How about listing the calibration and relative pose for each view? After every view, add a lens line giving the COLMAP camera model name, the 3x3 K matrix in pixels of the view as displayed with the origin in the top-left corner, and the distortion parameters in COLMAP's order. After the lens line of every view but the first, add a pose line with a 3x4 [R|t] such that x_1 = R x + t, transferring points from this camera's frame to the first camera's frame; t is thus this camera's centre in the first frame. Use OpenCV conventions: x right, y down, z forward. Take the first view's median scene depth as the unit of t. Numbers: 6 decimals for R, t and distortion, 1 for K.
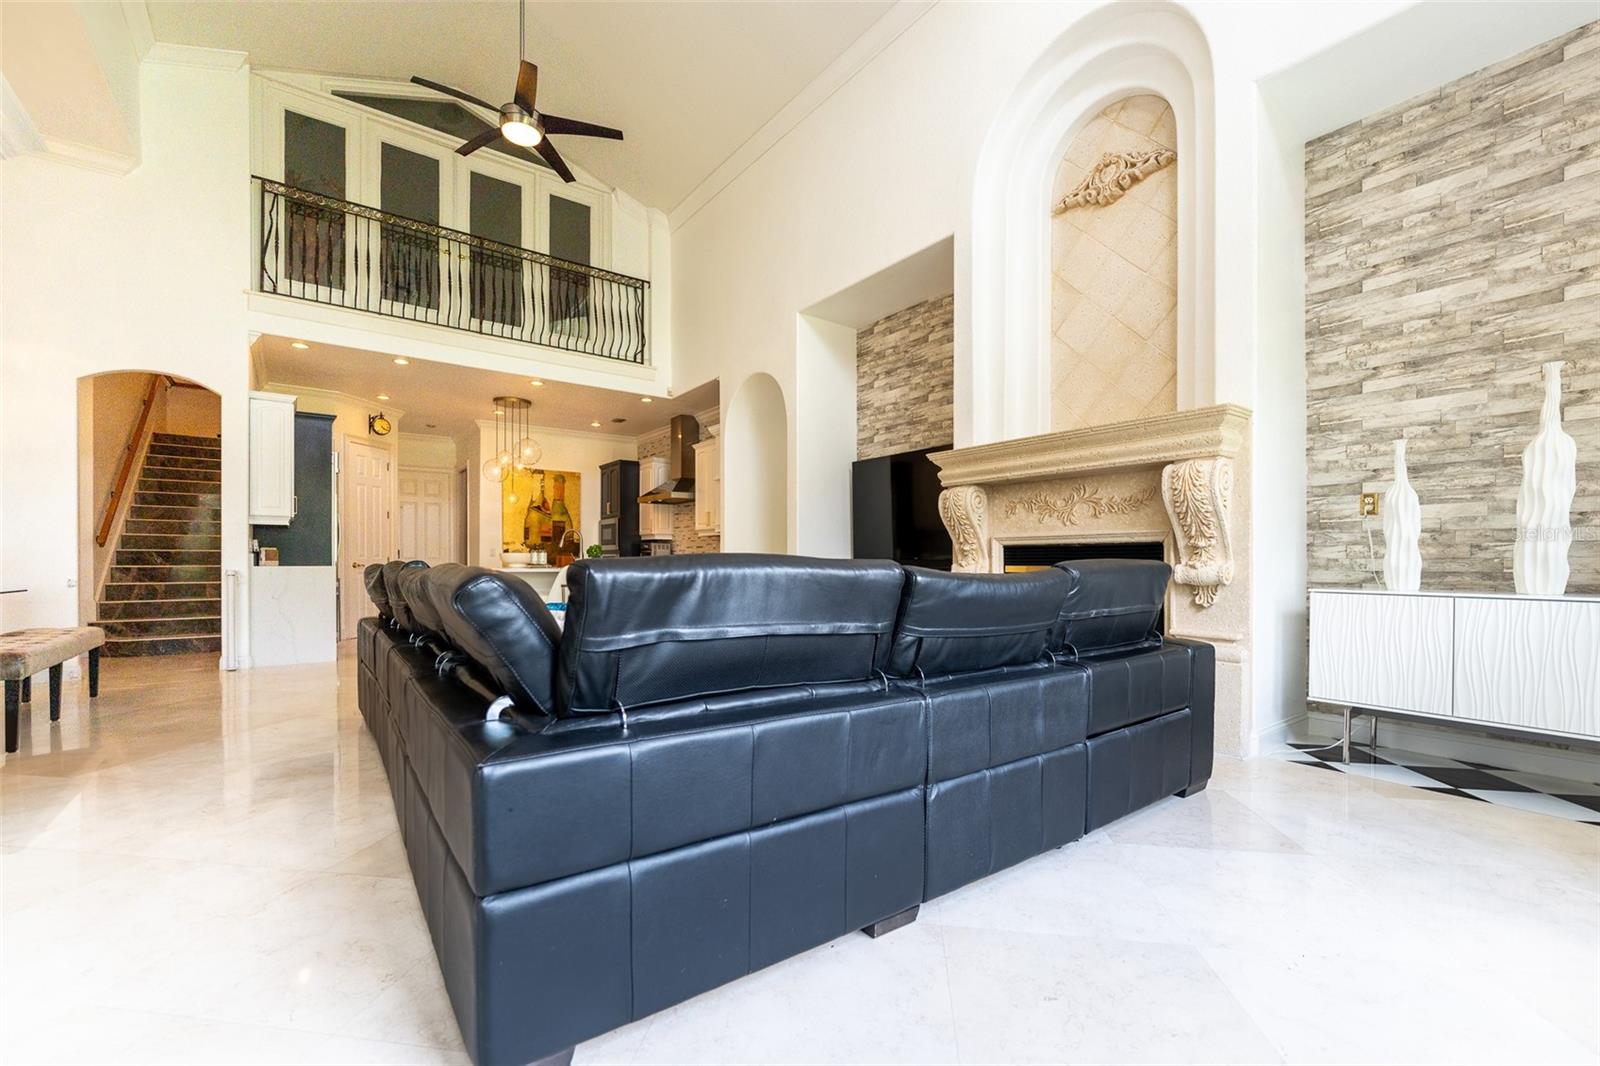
lens RADIAL K [[657.2, 0, 733.3], [0, 657.2, 570.9], [0, 0, 1]] dist [-0.004152, 0.000214]
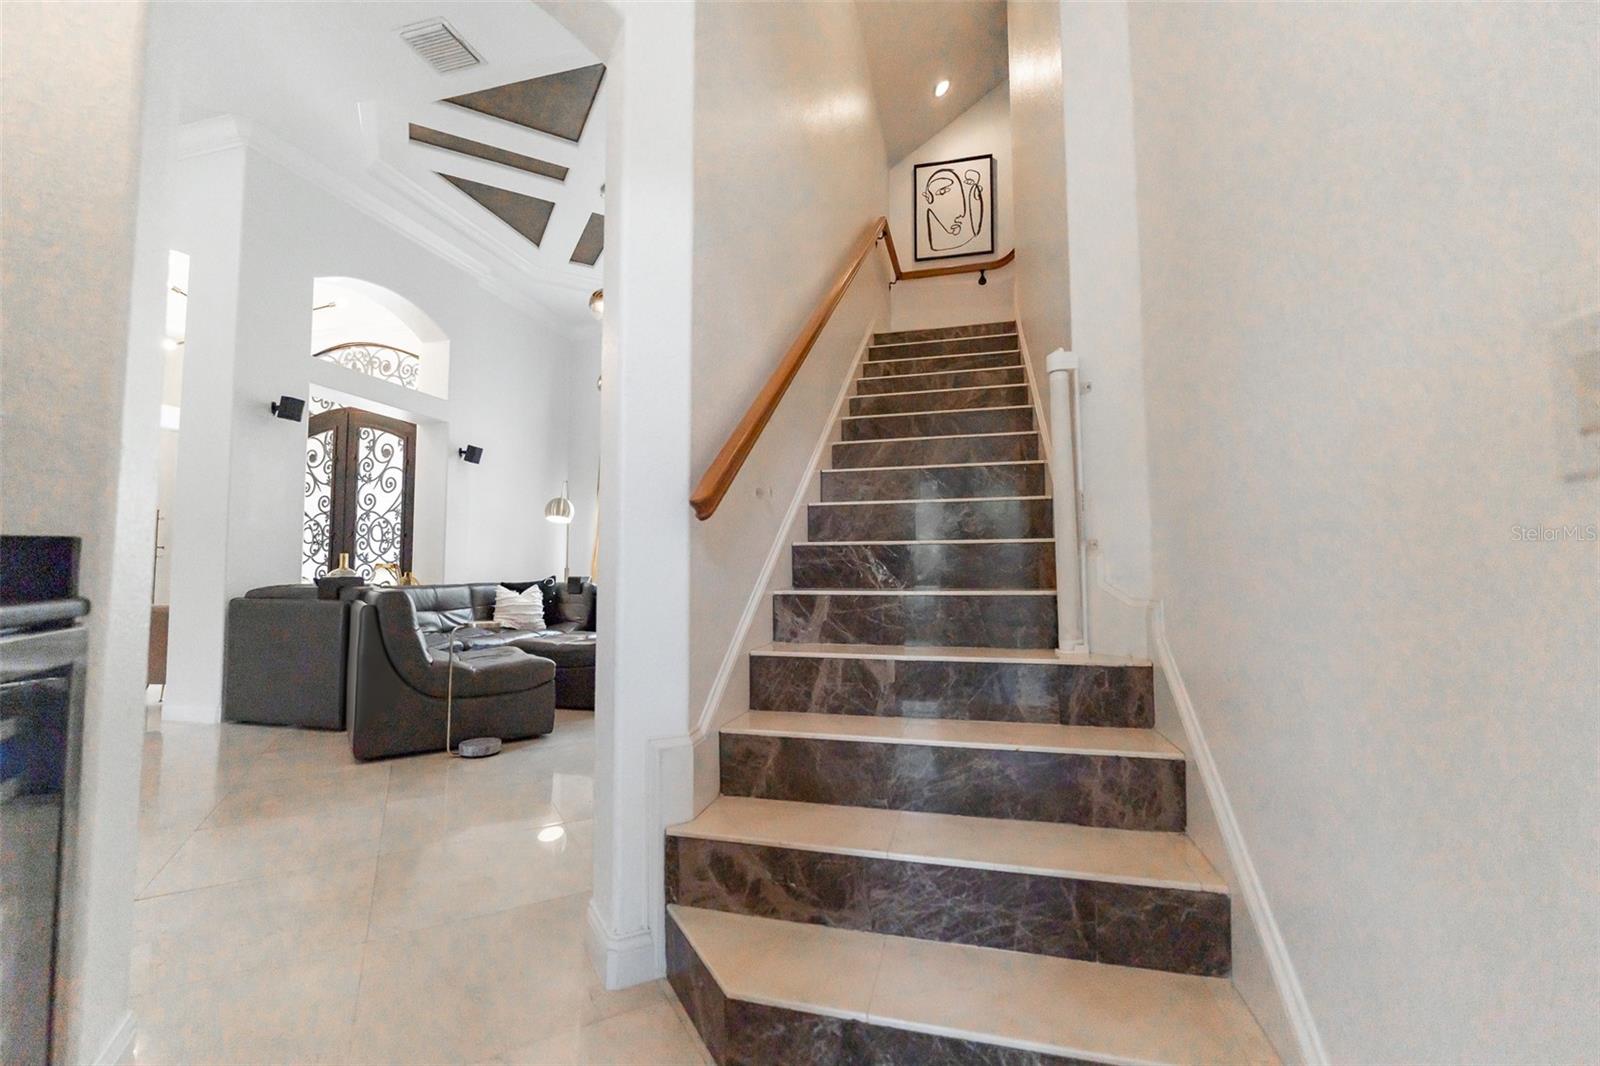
lens RADIAL K [[657.2, 0, 798.5], [0, 657.2, 531.1], [0, 0, 1]] dist [-0.004152, 0.000214]
pose [[0.675380, -0.044586, -0.736121, -0.662472], [-0.005275, 0.997853, -0.065279, -0.015391], [0.737451, 0.047971, 0.673695, 0.747599]]
